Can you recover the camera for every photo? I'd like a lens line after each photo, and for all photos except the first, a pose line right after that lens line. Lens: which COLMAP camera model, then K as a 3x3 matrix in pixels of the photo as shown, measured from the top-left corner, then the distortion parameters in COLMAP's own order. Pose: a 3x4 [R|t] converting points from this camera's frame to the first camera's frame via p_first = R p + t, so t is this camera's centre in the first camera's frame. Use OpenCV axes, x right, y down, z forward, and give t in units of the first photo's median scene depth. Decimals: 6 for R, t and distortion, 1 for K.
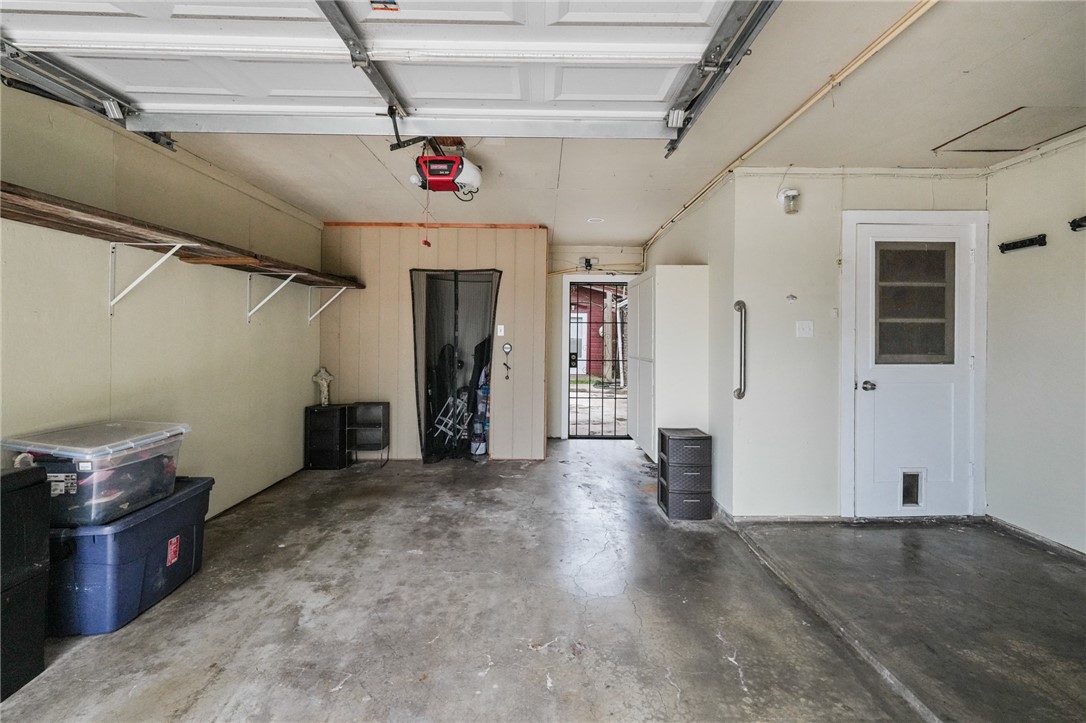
lens RADIAL K [[483.4, 0, 541.6], [0, 483.4, 336.4], [0, 0, 1]] dist [-0.000321, 0.000773]
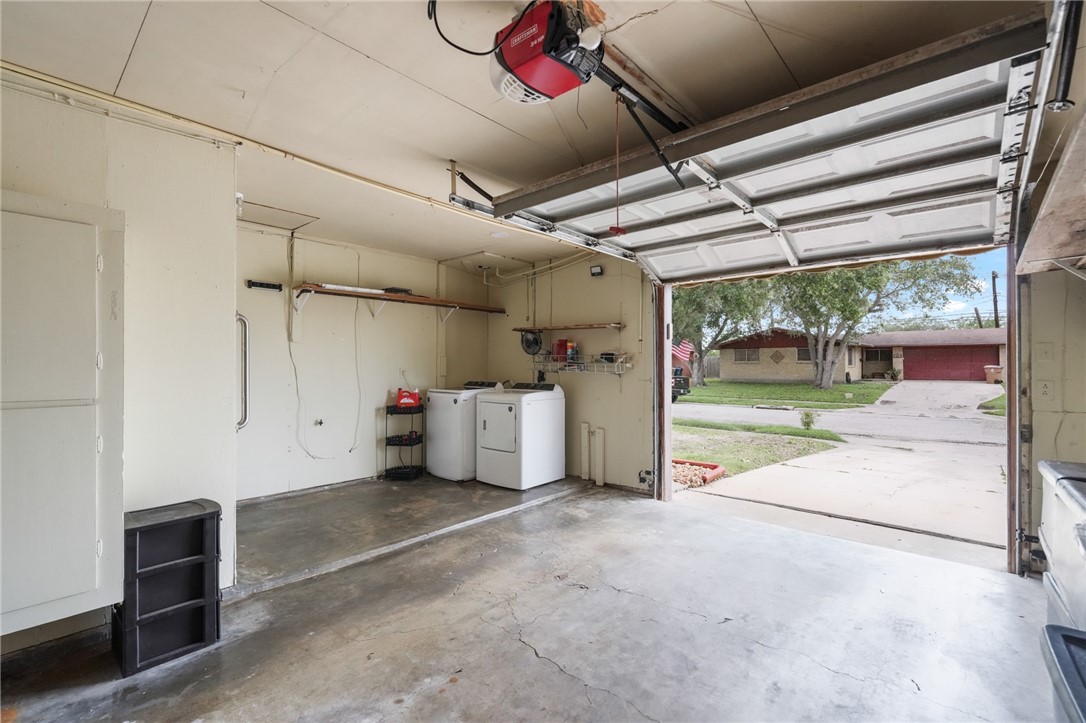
lens RADIAL K [[483.4, 0, 552.1], [0, 483.4, 363.0], [0, 0, 1]] dist [-0.000321, 0.000773]
pose [[-0.751787, -0.004479, 0.659391, -0.507657], [-0.008324, 0.999962, -0.002697, 0.011237], [-0.659353, -0.007516, -0.751796, 1.262619]]
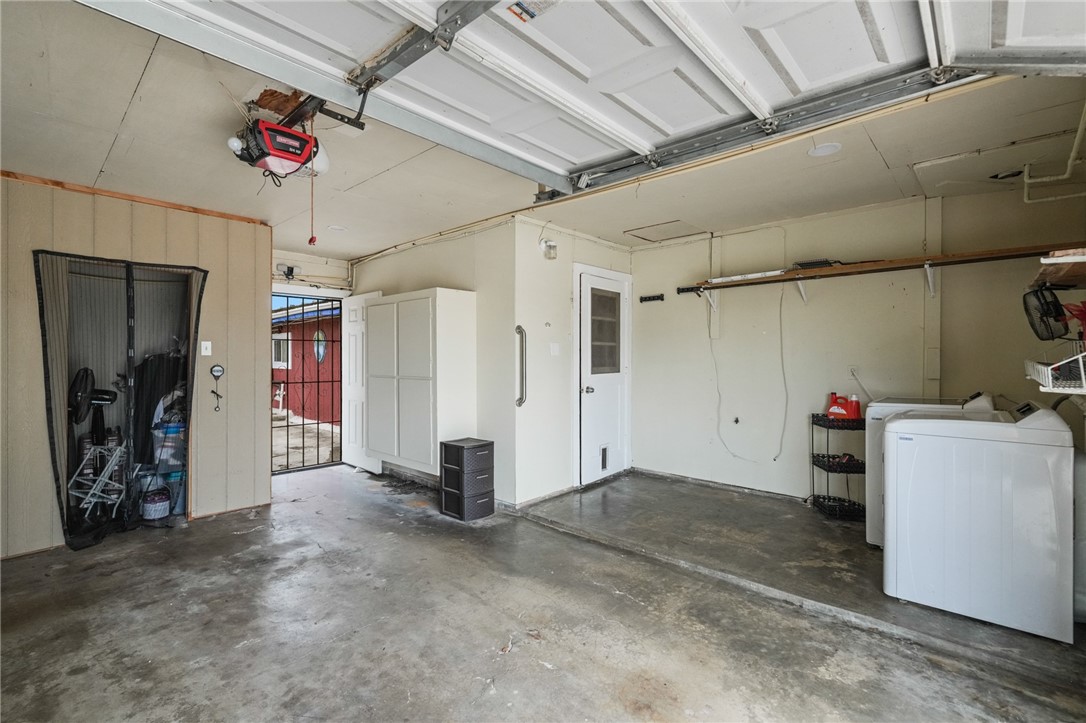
lens RADIAL K [[483.4, 0, 542.2], [0, 483.4, 360.0], [0, 0, 1]] dist [-0.000321, 0.000773]
pose [[0.682791, -0.011645, 0.730521, -0.436947], [0.003315, 0.999912, 0.012841, -0.003091], [-0.730607, -0.006346, 0.682769, 0.135235]]
